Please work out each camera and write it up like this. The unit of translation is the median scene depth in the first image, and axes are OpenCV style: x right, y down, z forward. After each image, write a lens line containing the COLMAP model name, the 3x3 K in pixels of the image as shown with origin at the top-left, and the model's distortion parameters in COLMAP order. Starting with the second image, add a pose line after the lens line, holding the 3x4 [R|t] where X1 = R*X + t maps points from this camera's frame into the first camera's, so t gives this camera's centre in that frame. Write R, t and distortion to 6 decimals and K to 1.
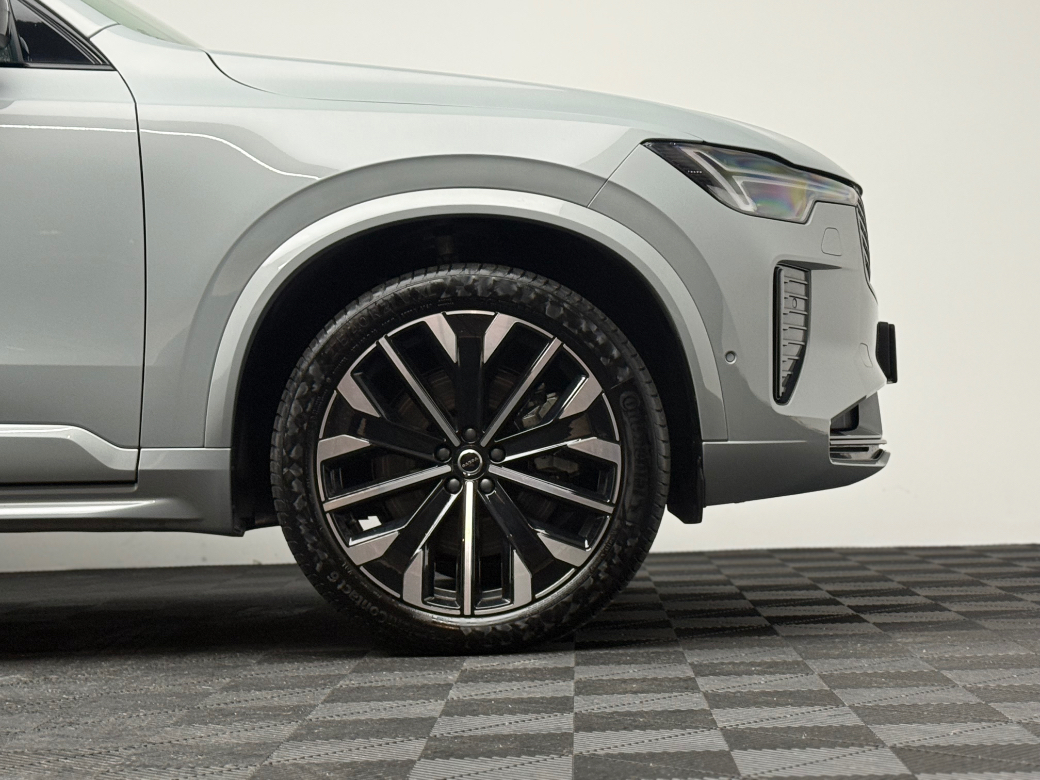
lens RADIAL K [[2175.1, 0, 514.5], [0, 2175.1, 384.1], [0, 0, 1]] dist [0.235917, 0.000000]
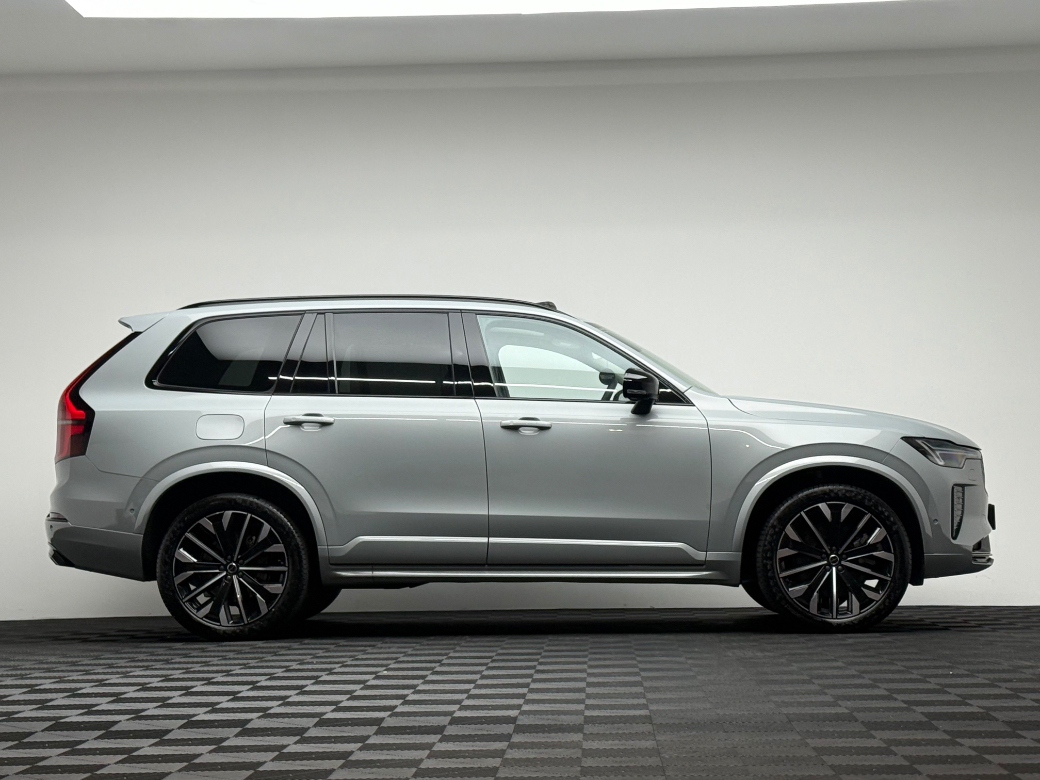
lens RADIAL K [[2175.1, 0, 525.5], [0, 2175.1, 395.1], [0, 0, 1]] dist [0.235917, 0.000000]
pose [[0.999861, 0.015589, -0.005951, -0.377762], [-0.015800, 0.999183, -0.037200, -0.057905], [0.005366, 0.037289, 0.999290, -1.630084]]
